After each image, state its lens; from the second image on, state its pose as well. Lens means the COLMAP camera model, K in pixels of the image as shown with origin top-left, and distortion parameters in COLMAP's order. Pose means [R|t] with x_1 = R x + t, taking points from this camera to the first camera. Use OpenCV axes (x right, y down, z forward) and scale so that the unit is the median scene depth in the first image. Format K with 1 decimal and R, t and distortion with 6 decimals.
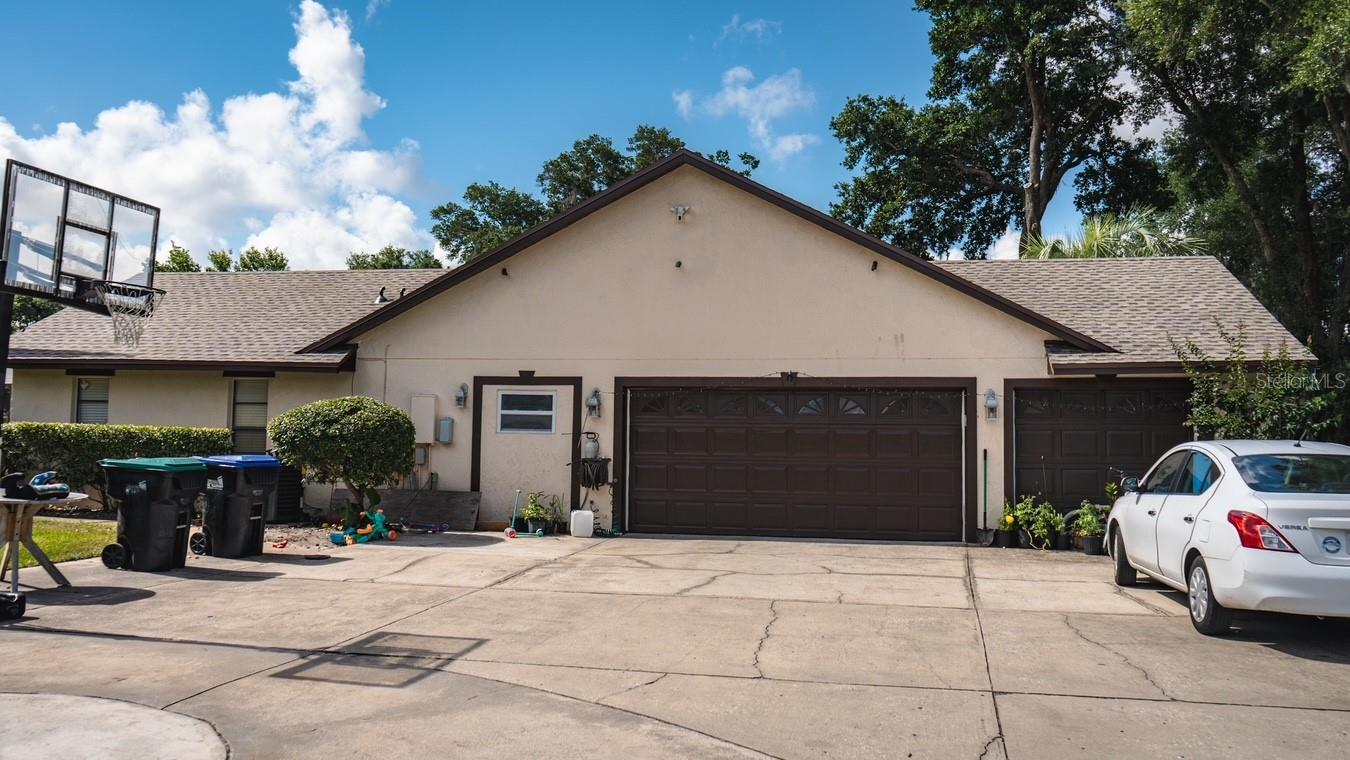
lens RADIAL K [[1136.7, 0, 671.2], [0, 1136.7, 383.4], [0, 0, 1]] dist [0.032803, 0.013864]
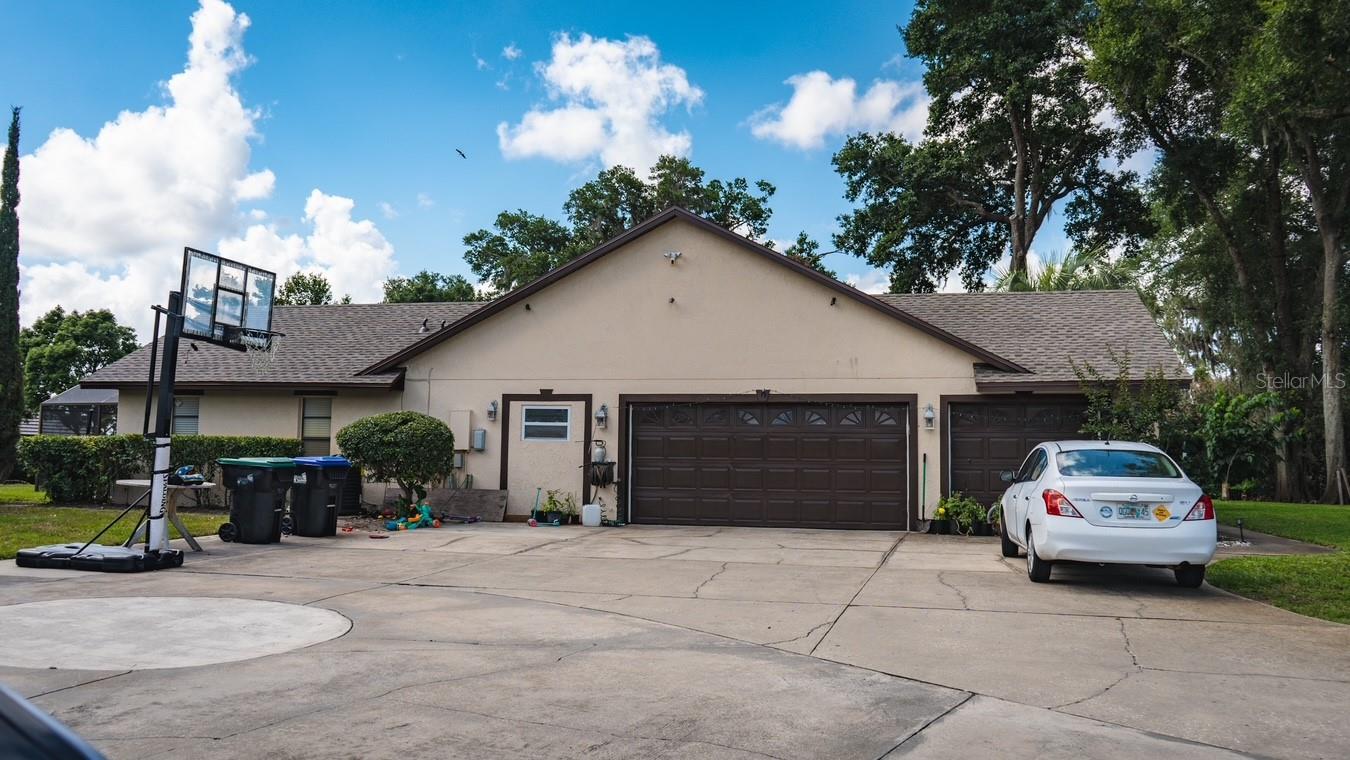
lens RADIAL K [[1136.7, 0, 673.6], [0, 1136.7, 377.6], [0, 0, 1]] dist [0.032803, 0.013864]
pose [[0.999712, -0.002931, -0.023829, 0.036727], [0.002436, 0.999782, -0.020752, 0.001732], [0.023885, 0.020688, 0.999501, -0.200804]]
